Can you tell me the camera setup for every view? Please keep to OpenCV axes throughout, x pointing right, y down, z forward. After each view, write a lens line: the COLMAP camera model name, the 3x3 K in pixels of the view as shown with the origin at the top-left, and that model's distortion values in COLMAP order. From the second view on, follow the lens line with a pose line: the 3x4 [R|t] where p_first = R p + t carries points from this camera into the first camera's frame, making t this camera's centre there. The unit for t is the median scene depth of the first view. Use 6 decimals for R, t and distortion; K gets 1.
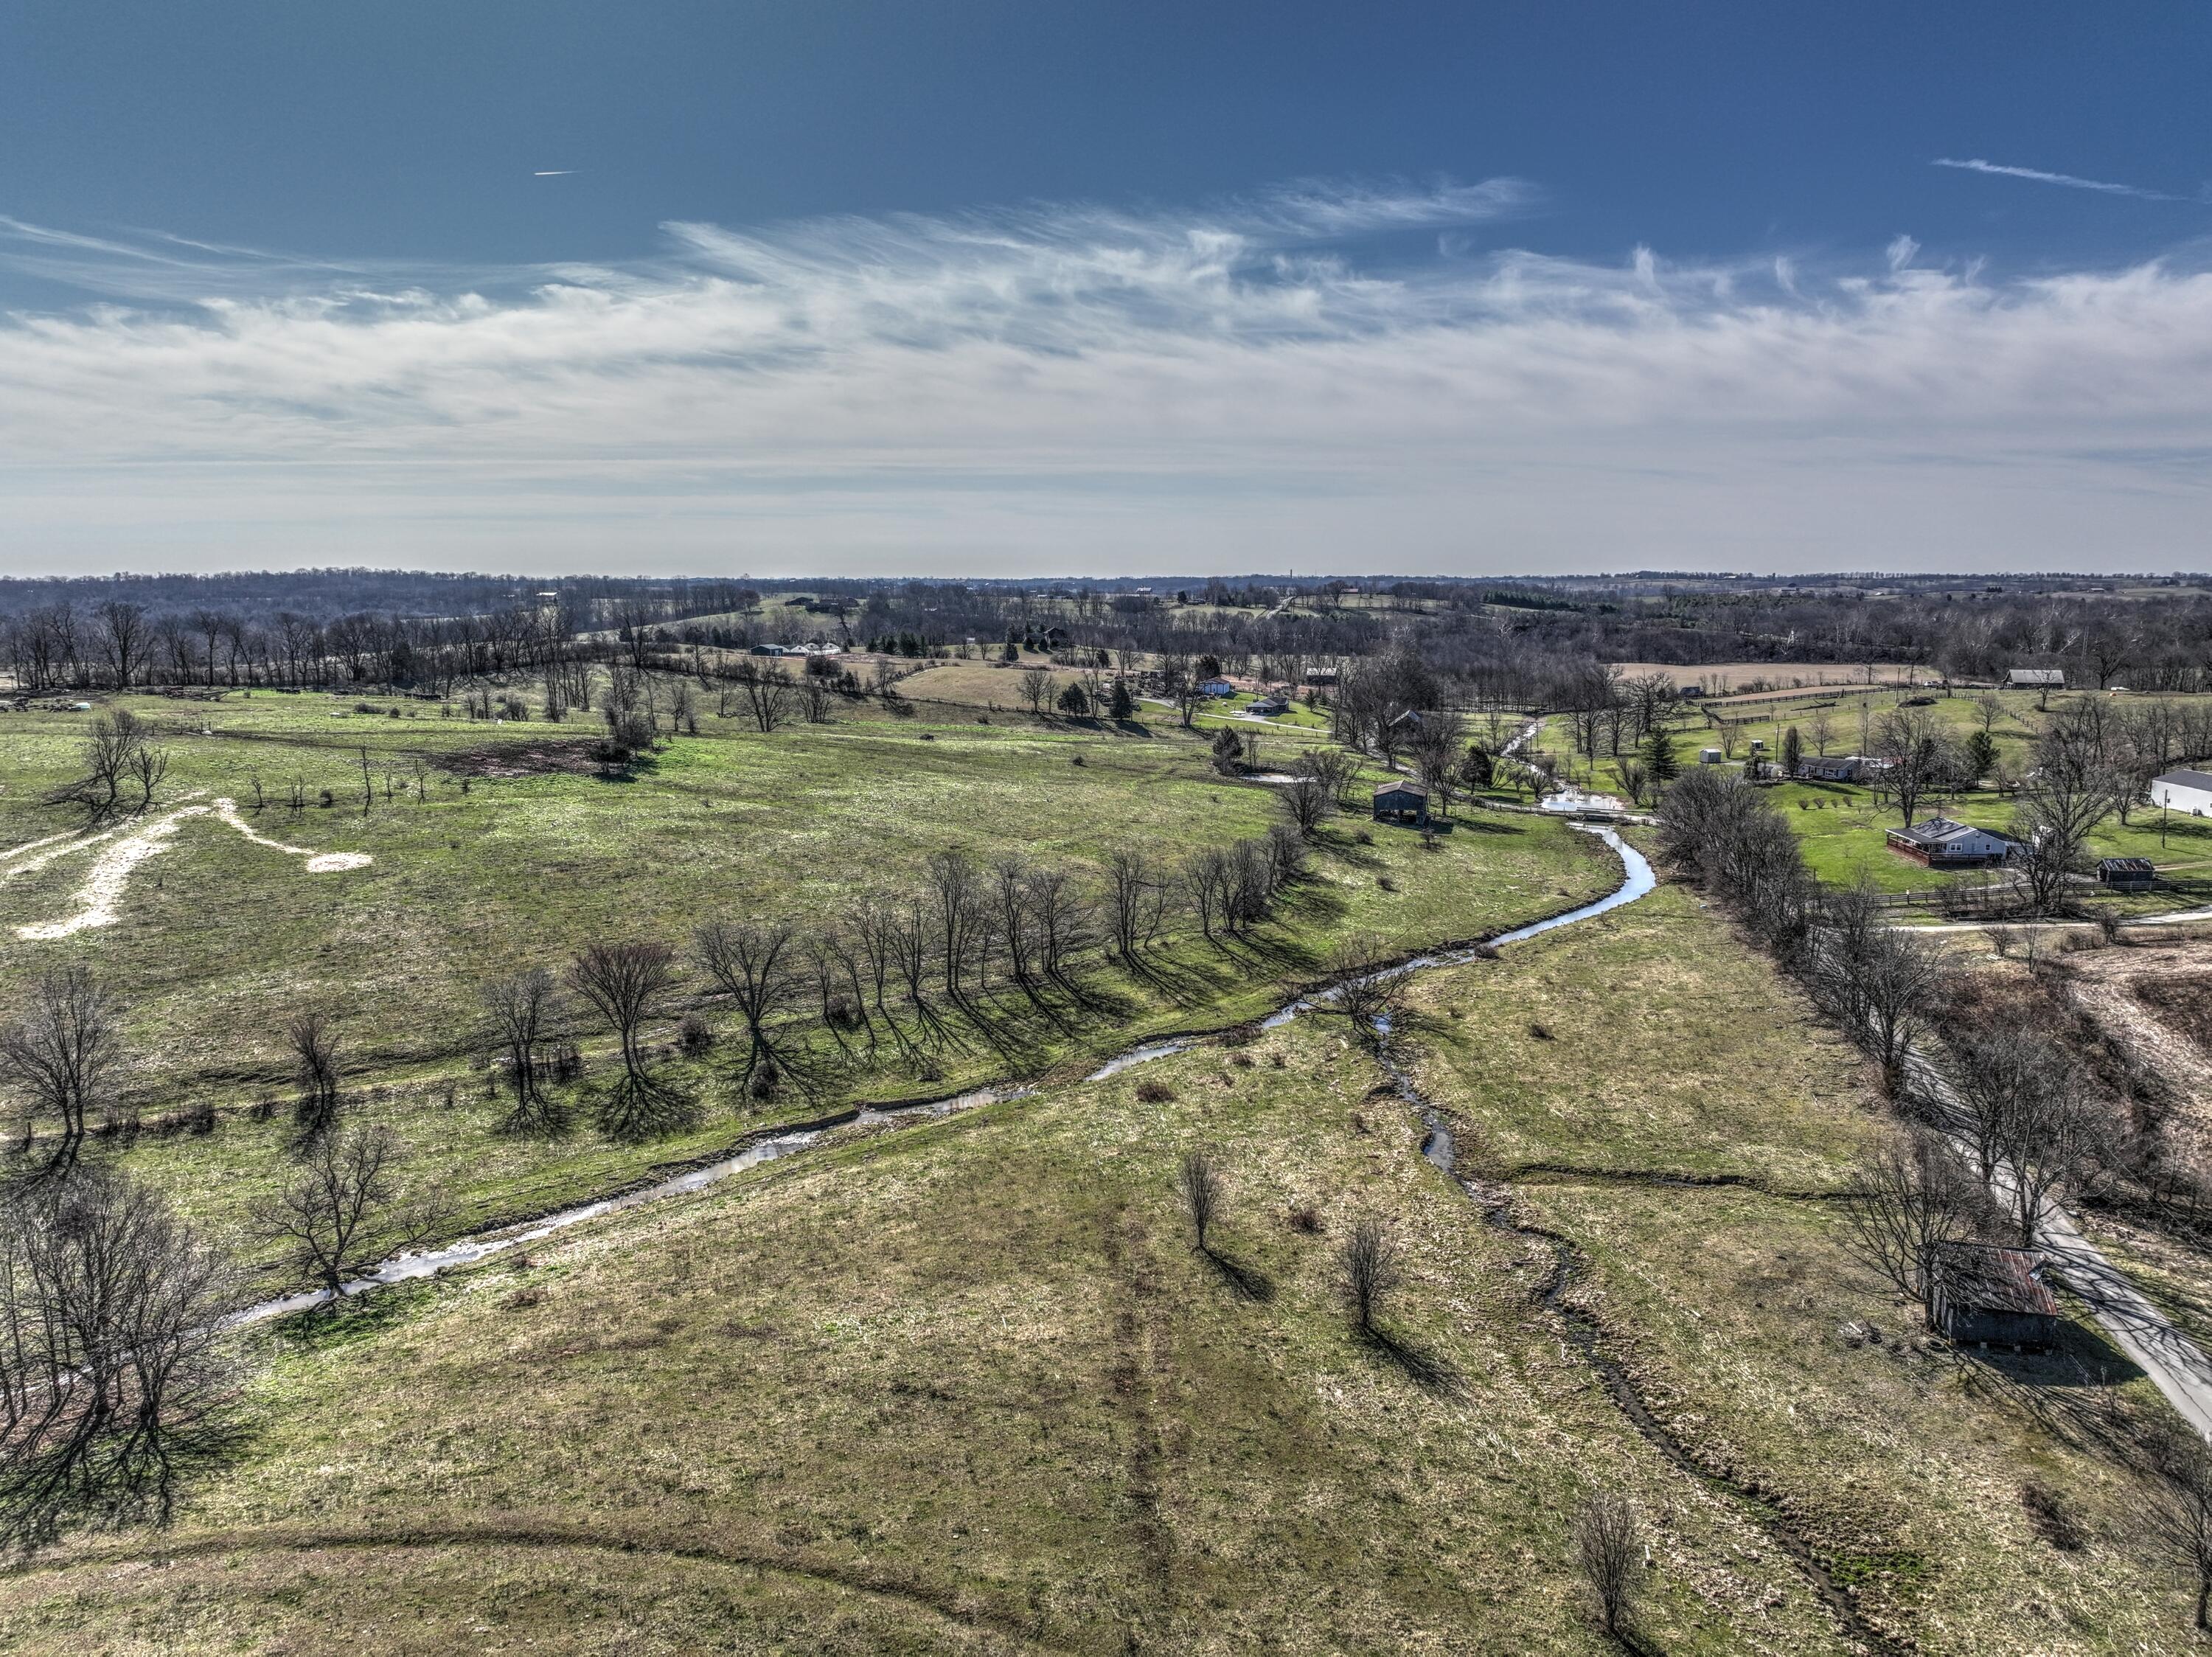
lens RADIAL K [[1555.8, 0, 1101.6], [0, 1555.8, 837.9], [0, 0, 1]] dist [-0.005093, 0.025703]
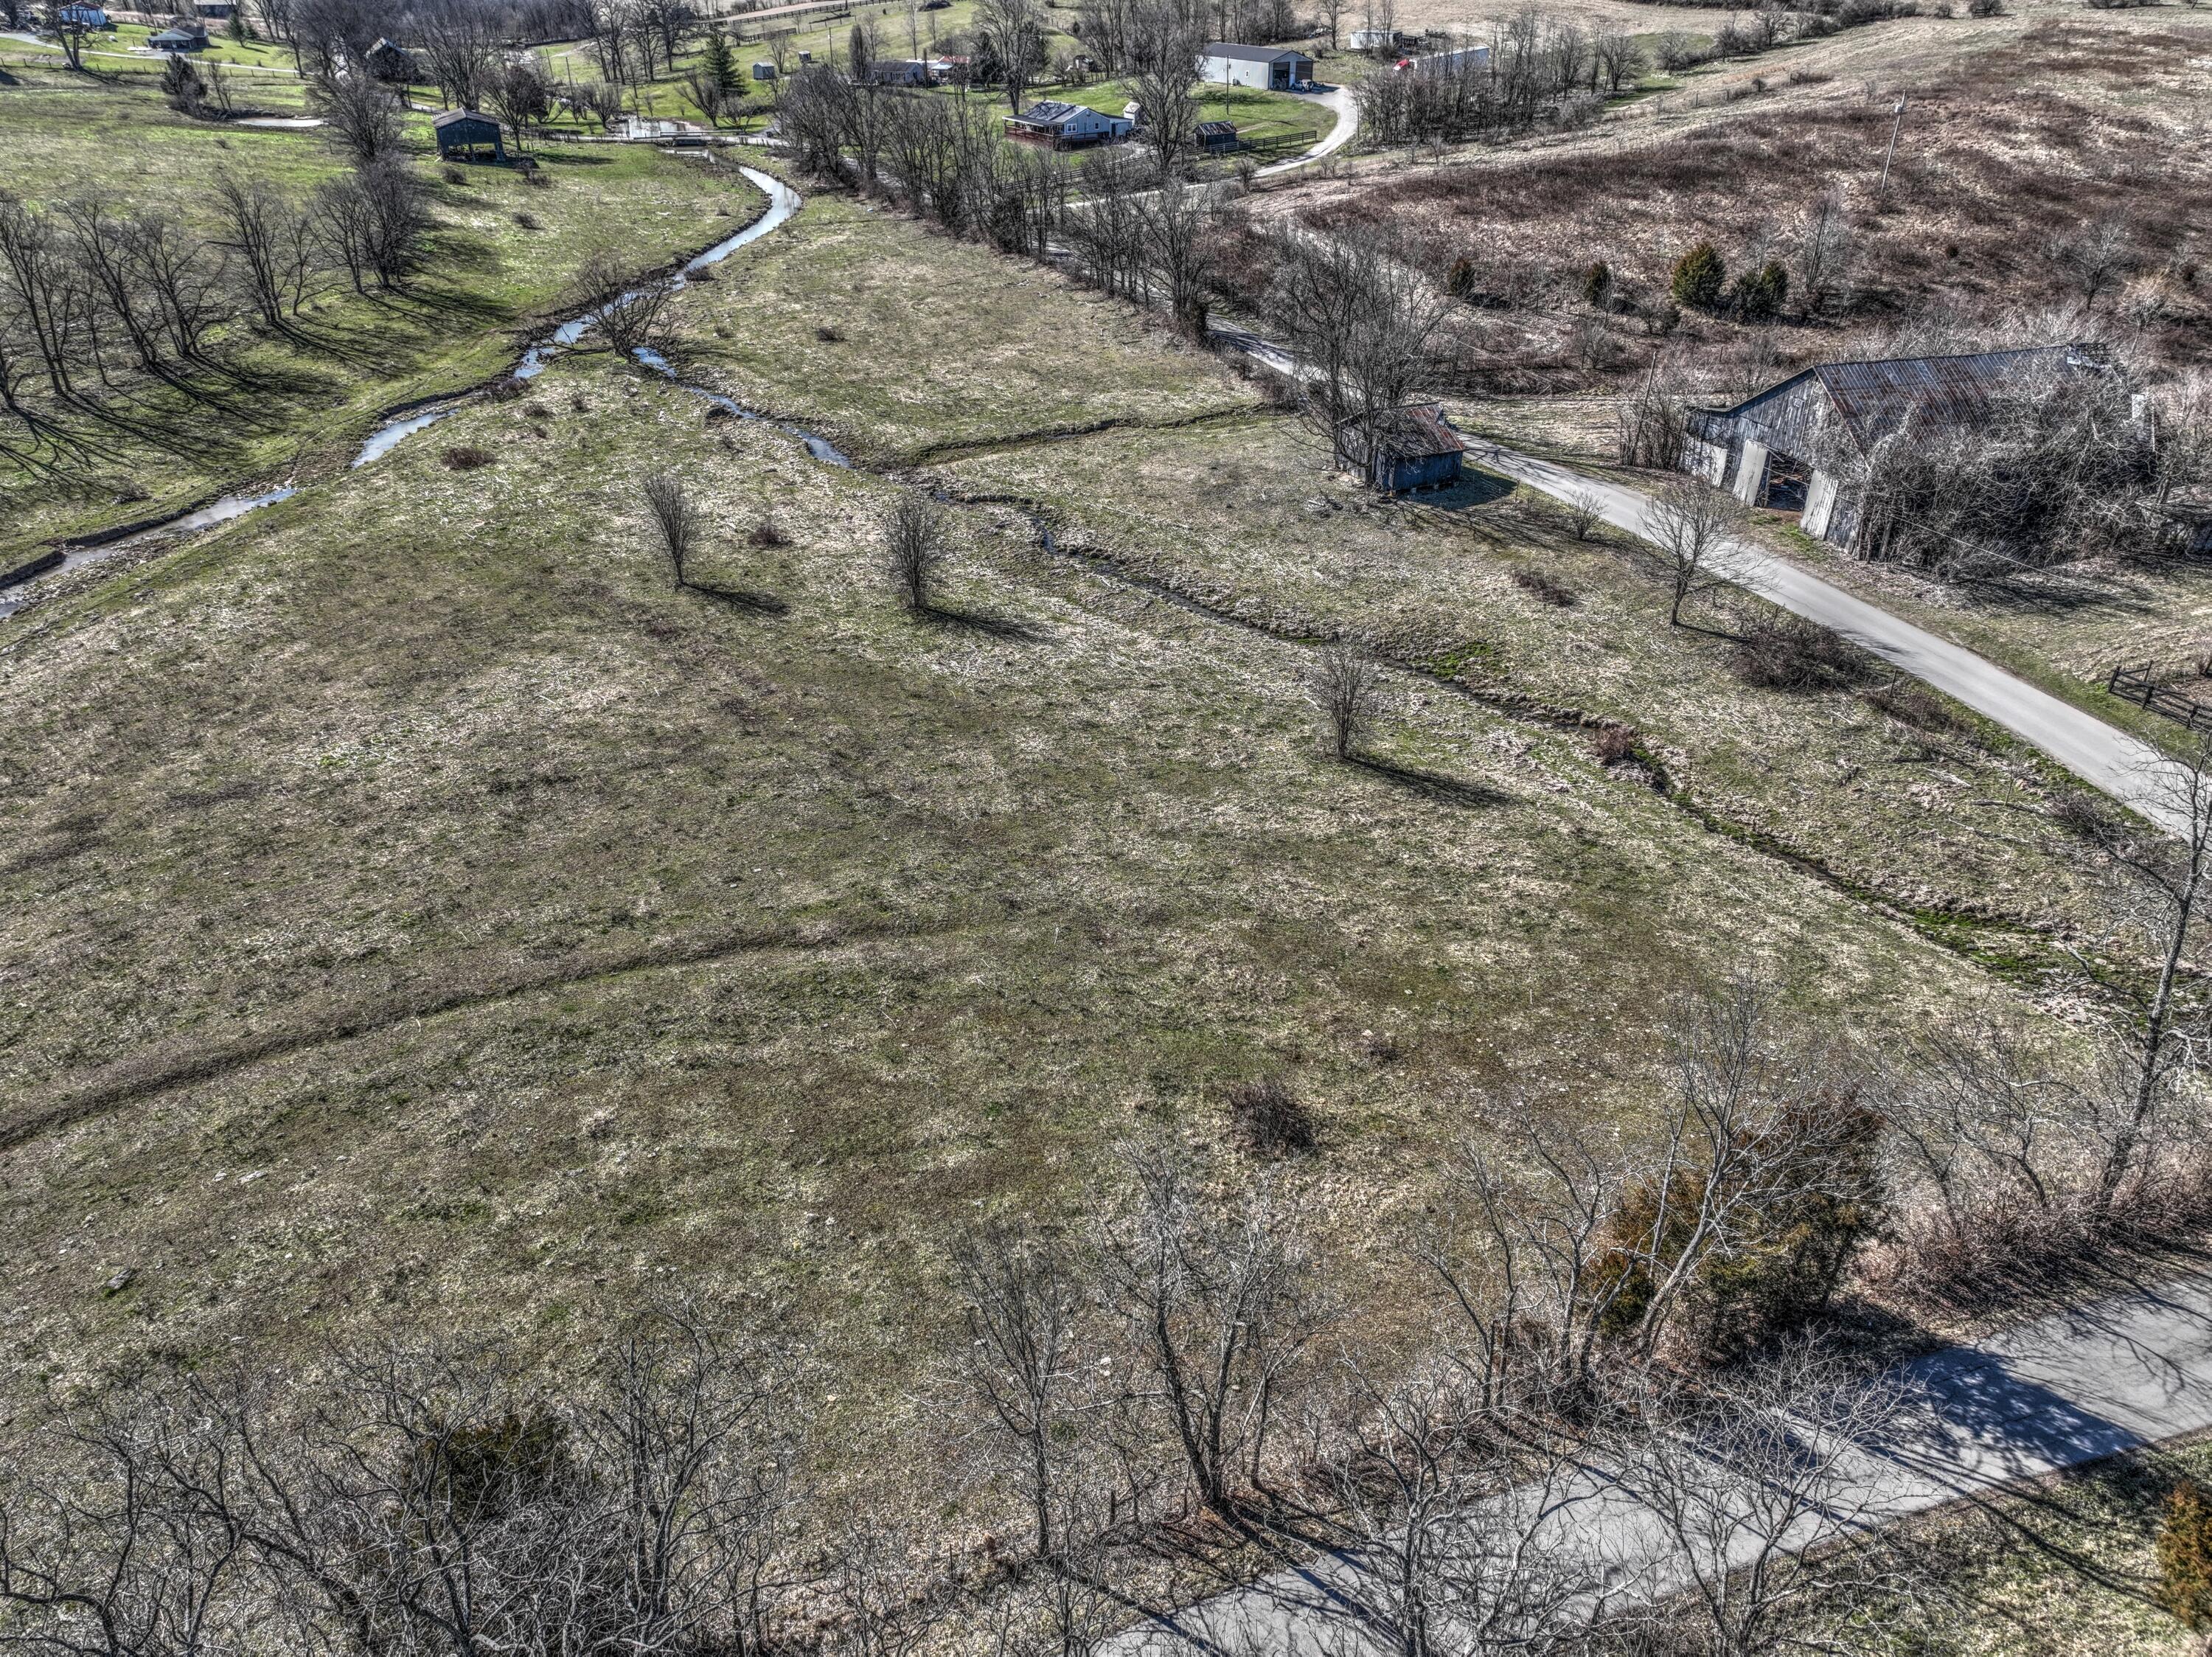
lens RADIAL K [[1555.8, 0, 1109.6], [0, 1555.8, 837.1], [0, 0, 1]] dist [-0.005093, 0.025703]
pose [[0.798187, -0.302330, 0.521051, -0.201800], [0.091165, 0.915604, 0.391609, 0.062223], [-0.595471, -0.265076, 0.758386, 0.135288]]
